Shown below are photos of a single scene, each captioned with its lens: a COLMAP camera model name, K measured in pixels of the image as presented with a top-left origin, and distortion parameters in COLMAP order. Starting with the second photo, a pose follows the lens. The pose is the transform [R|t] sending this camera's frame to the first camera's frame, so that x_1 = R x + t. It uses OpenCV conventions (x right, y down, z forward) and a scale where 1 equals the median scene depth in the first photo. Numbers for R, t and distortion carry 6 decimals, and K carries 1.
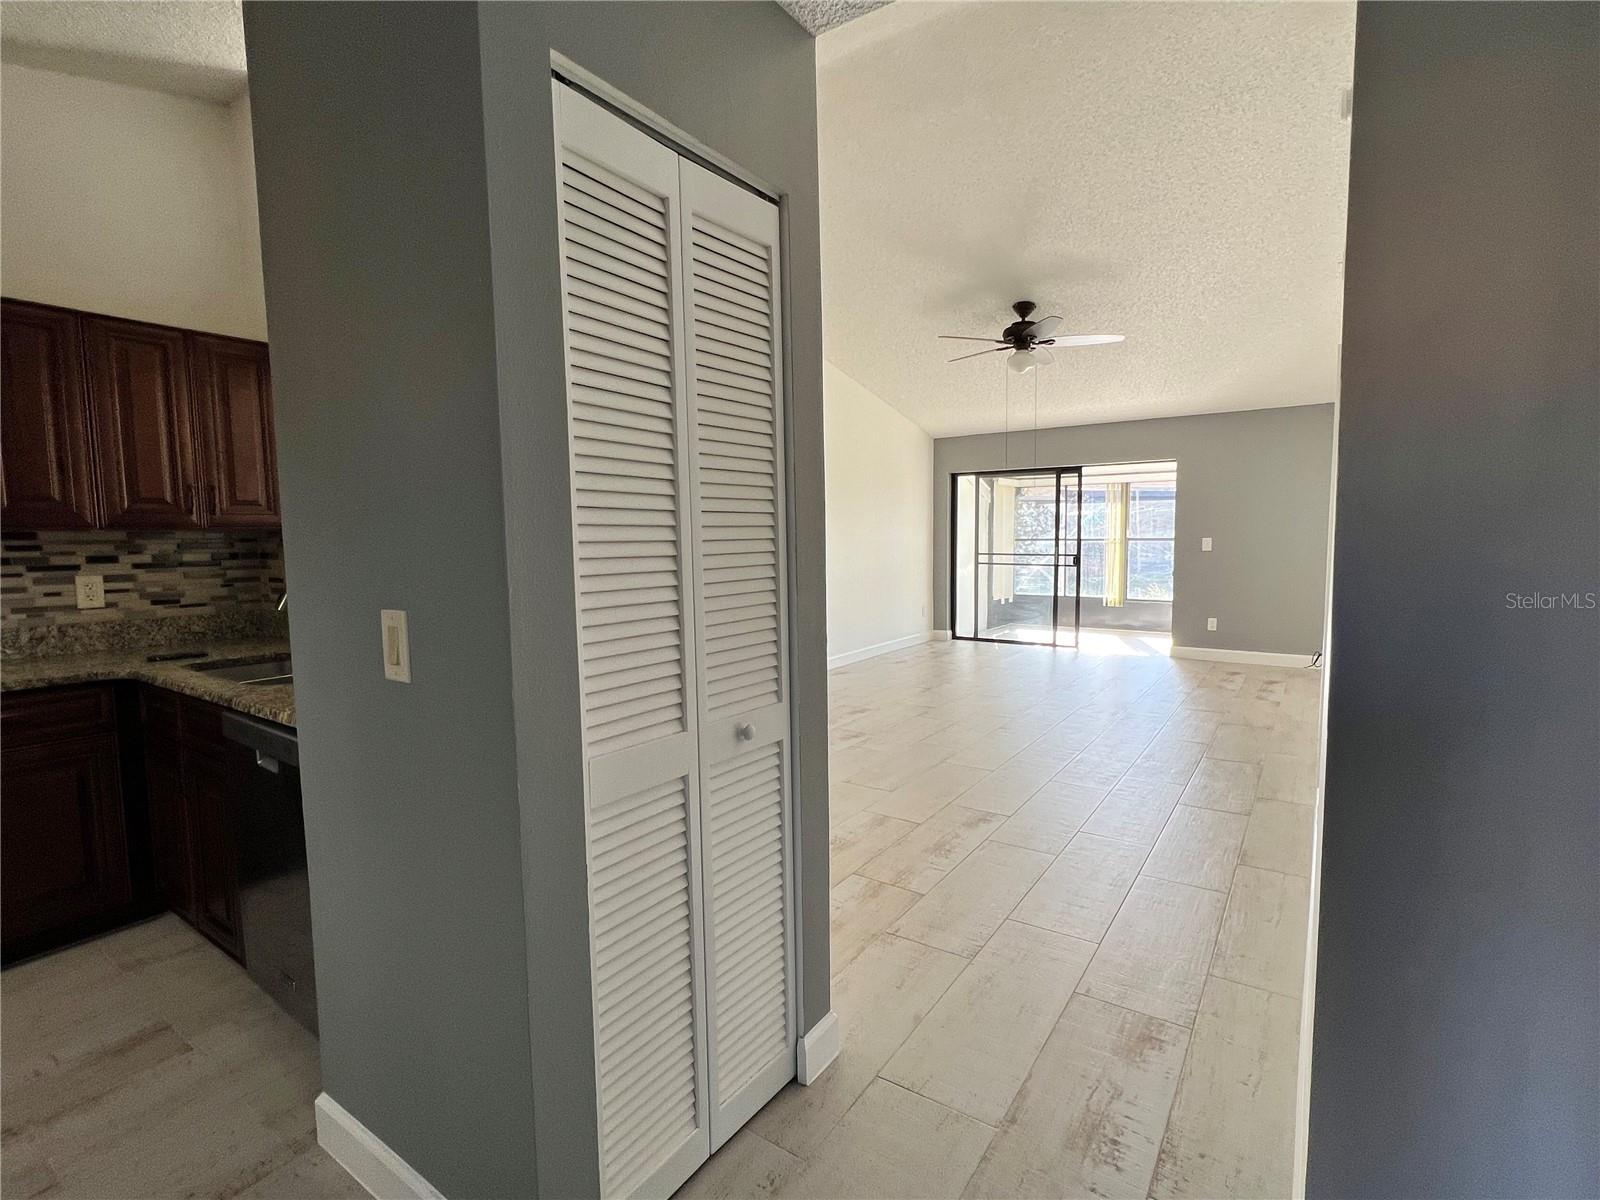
lens RADIAL K [[759.7, 0, 797.7], [0, 759.7, 600.5], [0, 0, 1]] dist [-0.002412, -0.000099]
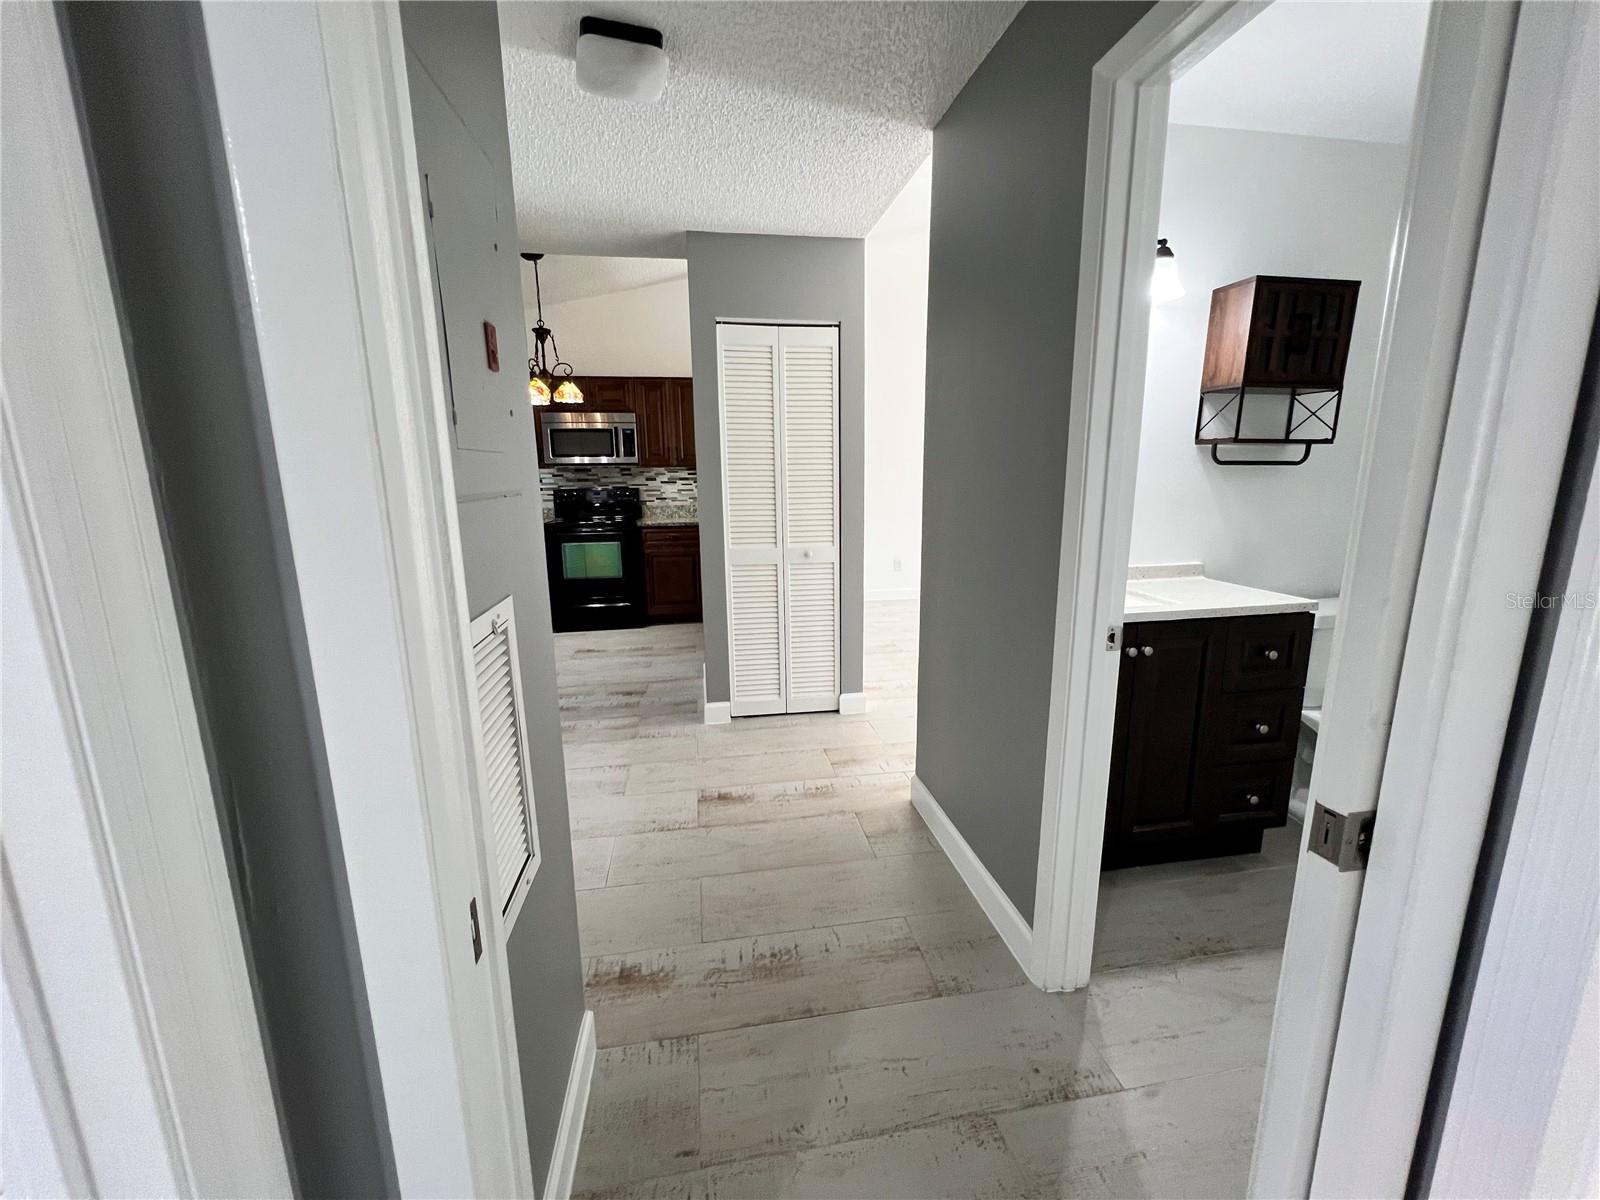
lens RADIAL K [[638.0, 0, 802.9], [0, 638.0, 594.6], [0, 0, 1]] dist [-0.002735, 0.000361]
pose [[0.702445, 0.143800, -0.697060, 0.663572], [-0.062390, 0.988048, 0.140958, 0.005994], [0.708998, -0.055525, 0.703021, -0.230946]]
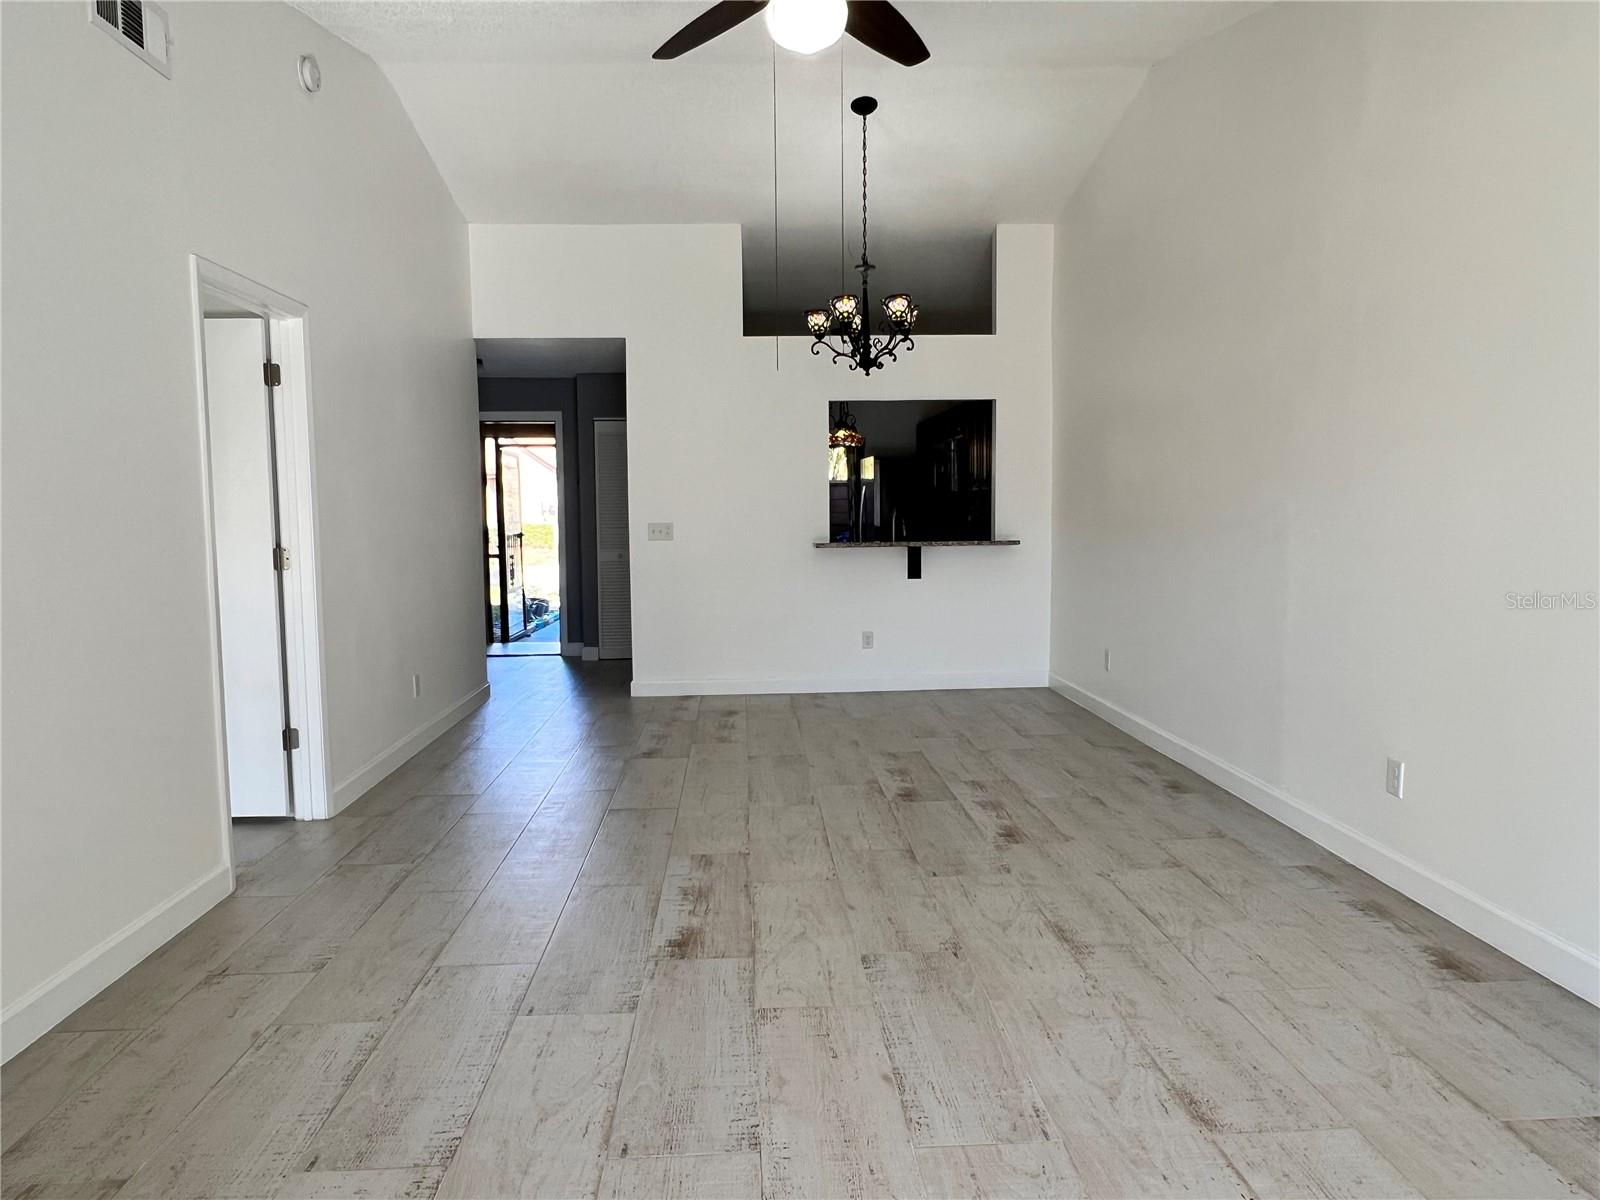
lens RADIAL K [[1035.3, 0, 788.5], [0, 1035.3, 601.7], [0, 0, 1]] dist [0.007913, 0.001045]
pose [[-0.792366, 0.076375, -0.605246, 1.035444], [-0.031536, 0.985677, 0.165667, -0.211367], [0.609230, 0.150356, -0.778609, 2.378159]]
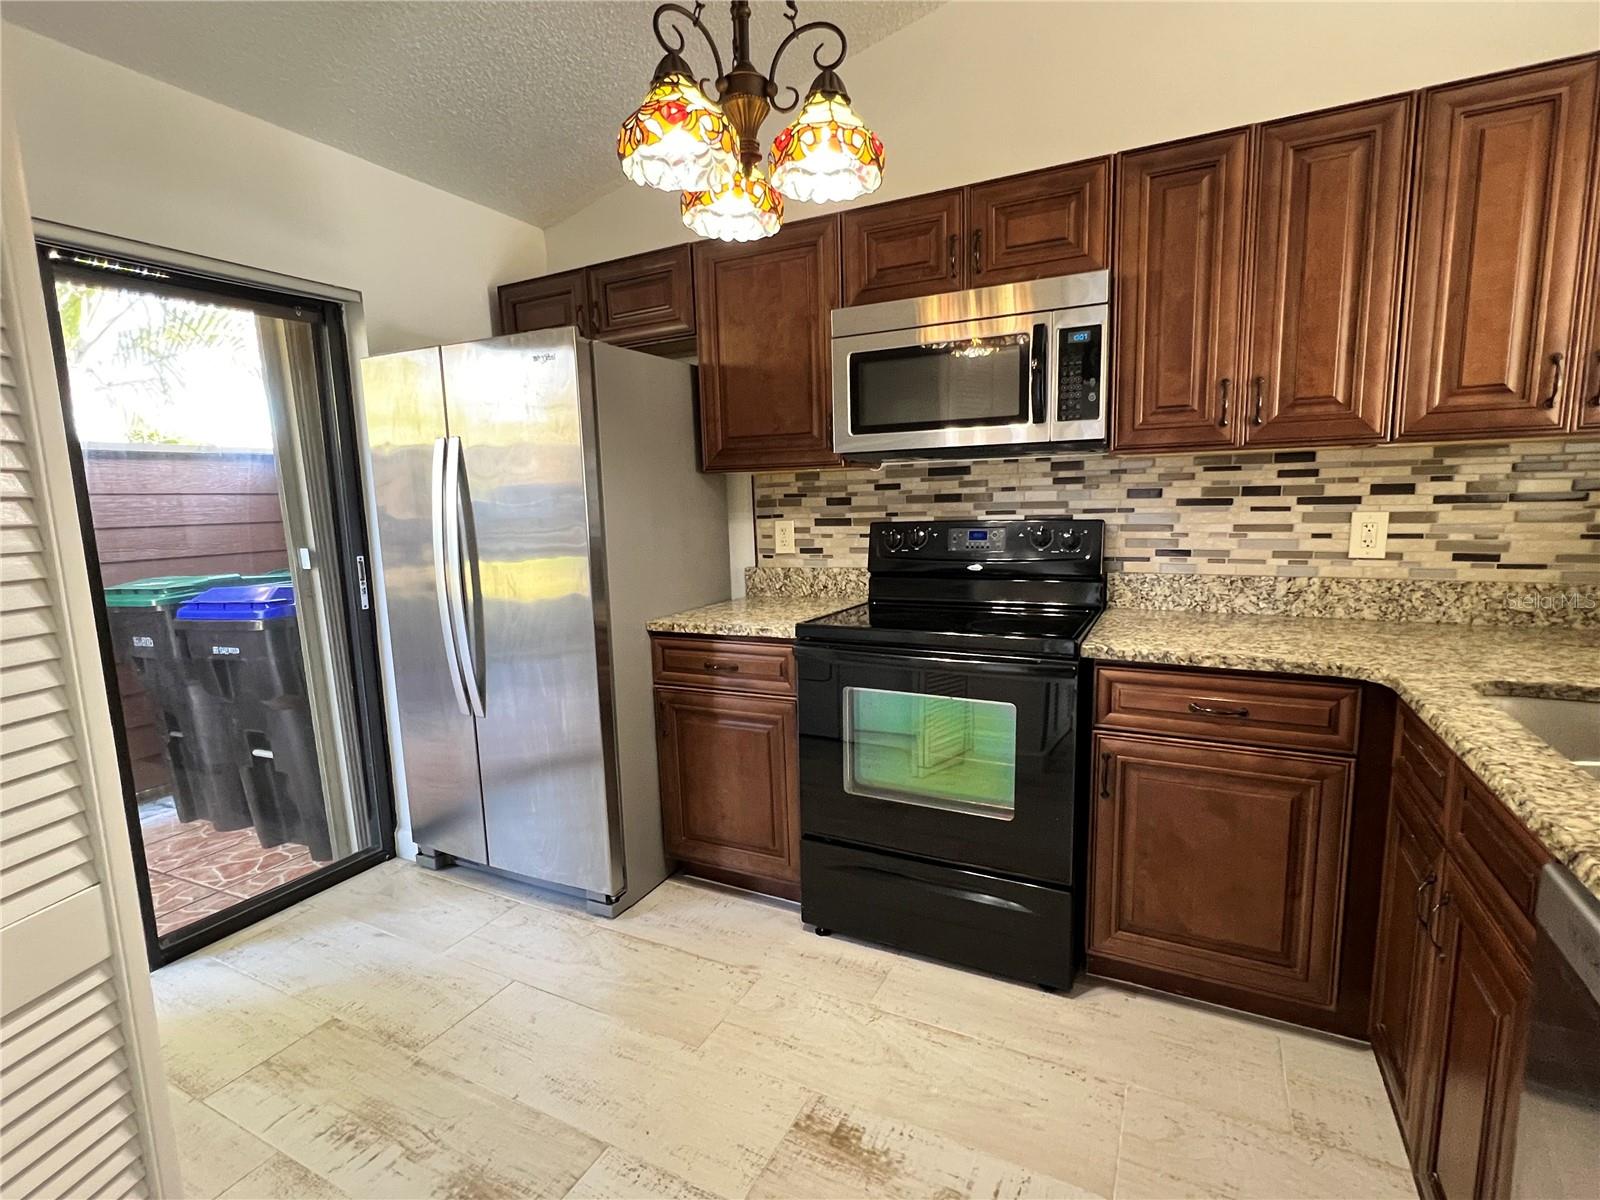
lens RADIAL K [[759.7, 0, 797.5], [0, 759.7, 599.9], [0, 0, 1]] dist [-0.002412, -0.000099]
pose [[0.133701, 0.148022, -0.979905, -0.262259], [-0.059489, 0.988198, 0.141158, -0.017143], [0.989235, 0.039420, 0.140929, 0.325556]]
